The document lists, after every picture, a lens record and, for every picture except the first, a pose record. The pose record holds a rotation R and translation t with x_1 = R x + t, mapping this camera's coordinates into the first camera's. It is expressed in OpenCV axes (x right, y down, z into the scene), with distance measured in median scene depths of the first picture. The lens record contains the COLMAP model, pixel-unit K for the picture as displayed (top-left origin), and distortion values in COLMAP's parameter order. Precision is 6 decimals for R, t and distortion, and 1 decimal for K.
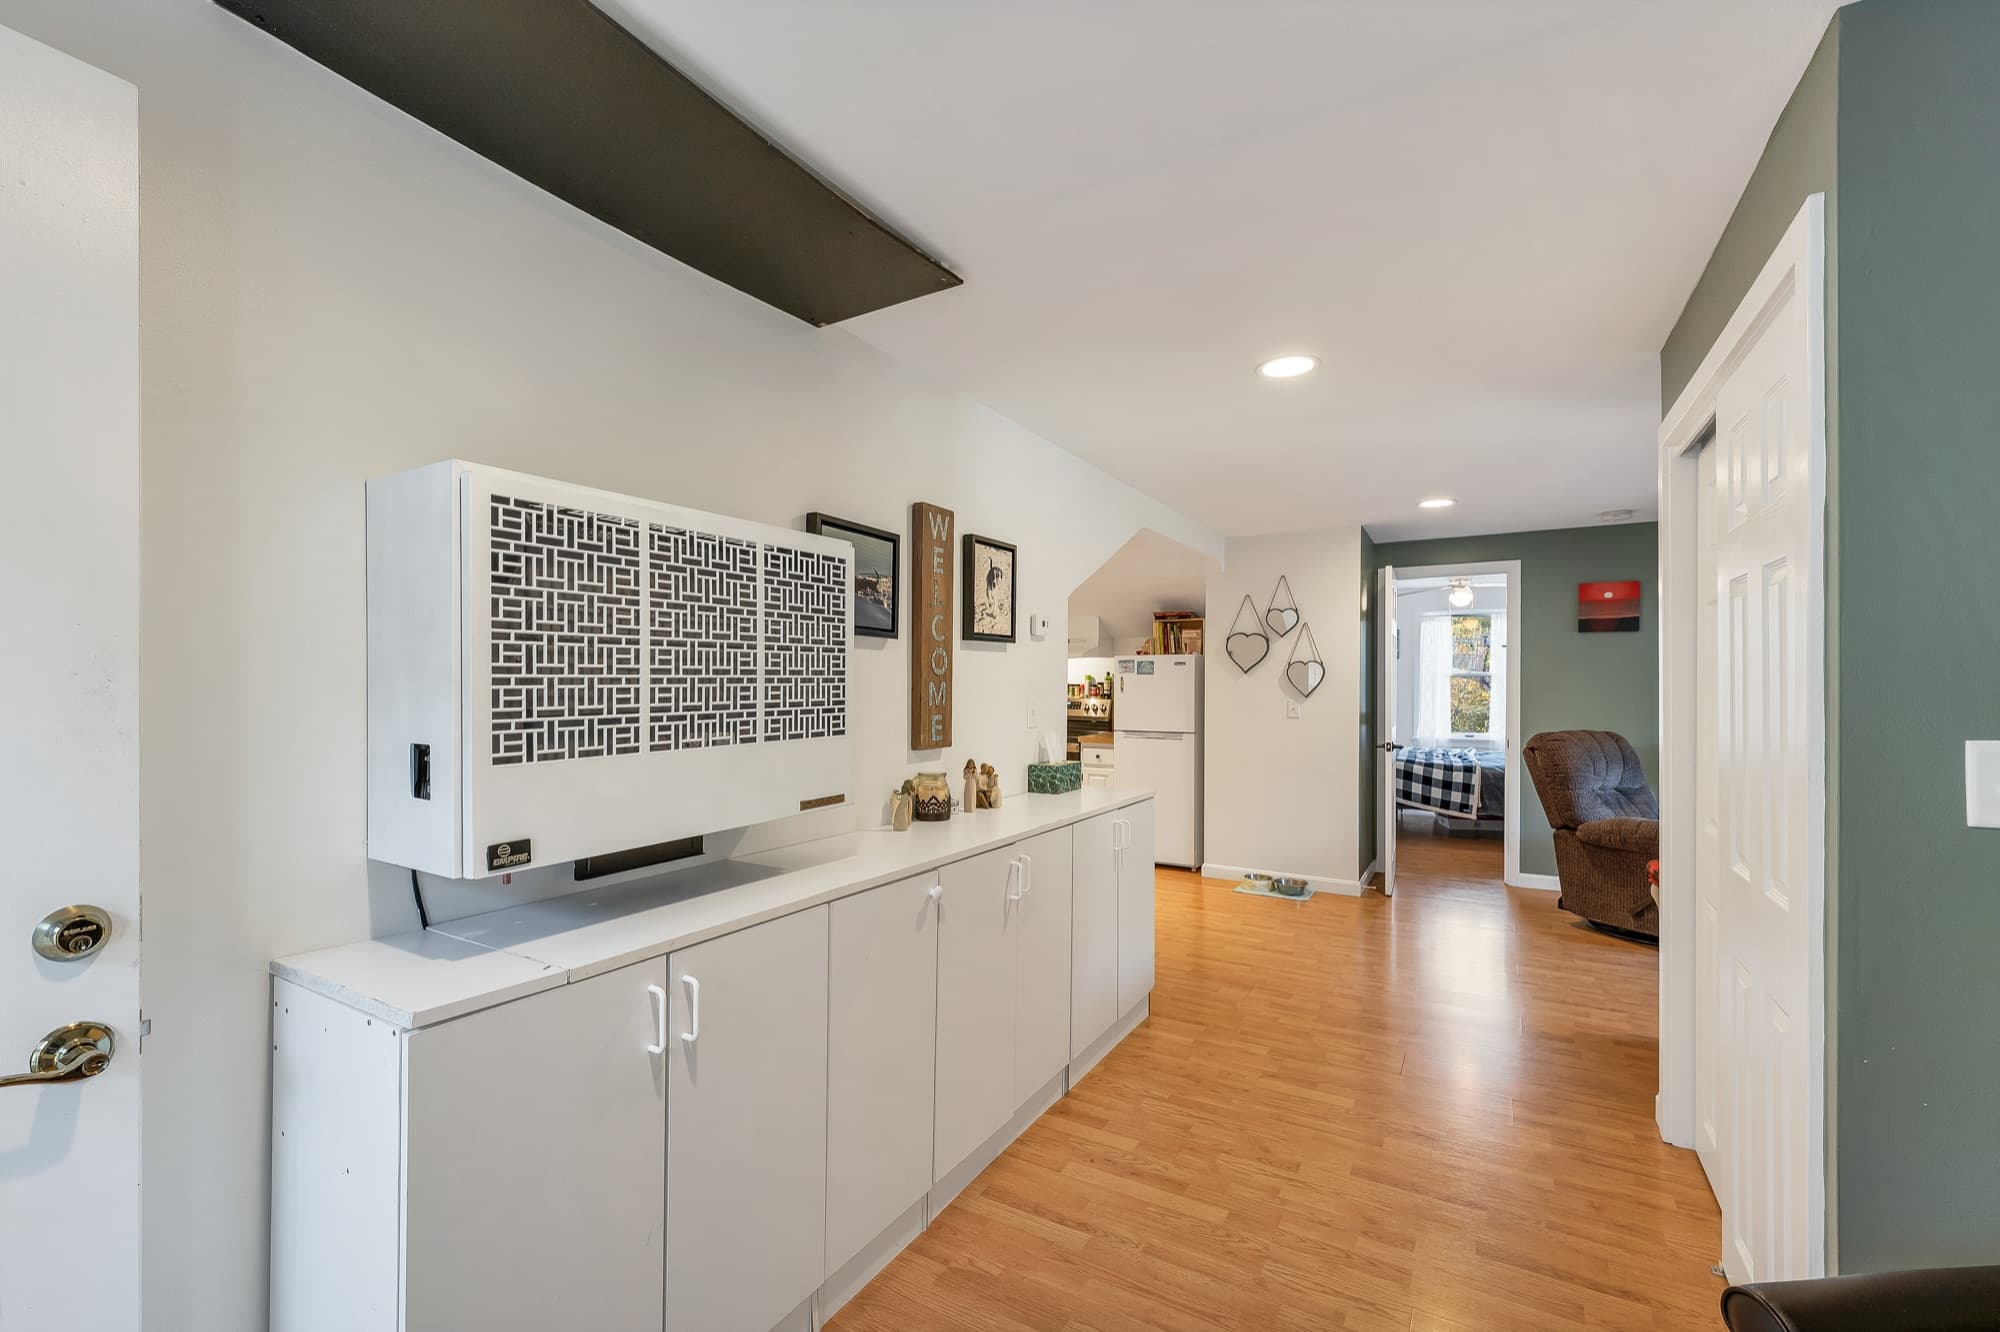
lens RADIAL K [[850.6, 0, 1005.6], [0, 850.6, 671.6], [0, 0, 1]] dist [0.001243, -0.000289]
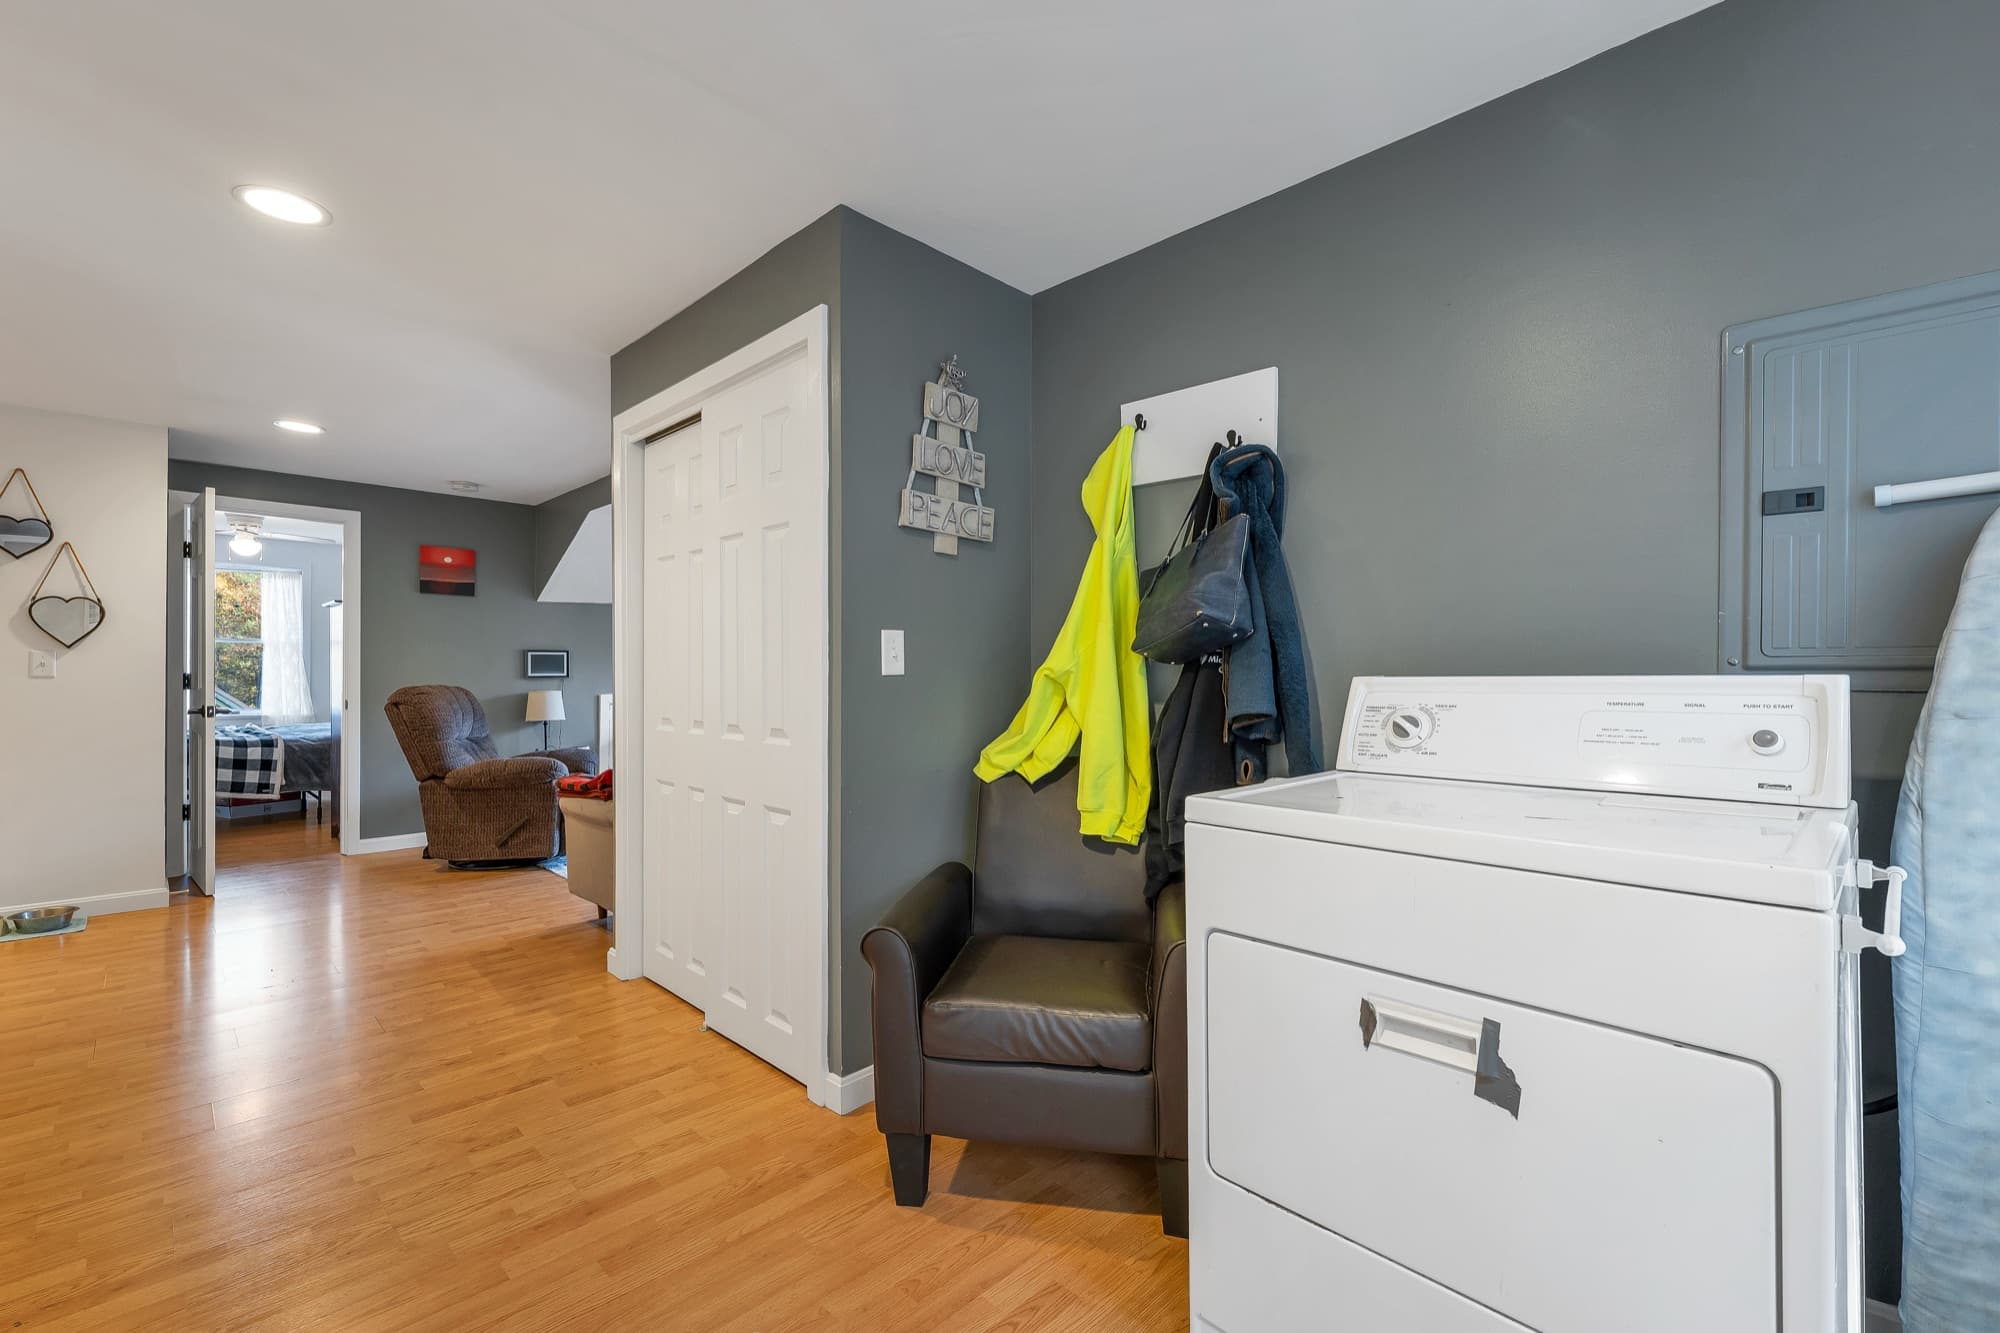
lens RADIAL K [[850.6, 0, 1016.3], [0, 850.6, 671.6], [0, 0, 1]] dist [0.001243, -0.000289]
pose [[0.220765, 0.004986, 0.975314, -0.172861], [-0.009002, 0.999955, -0.003074, 0.047138], [-0.975285, -0.008101, 0.220800, 0.078734]]
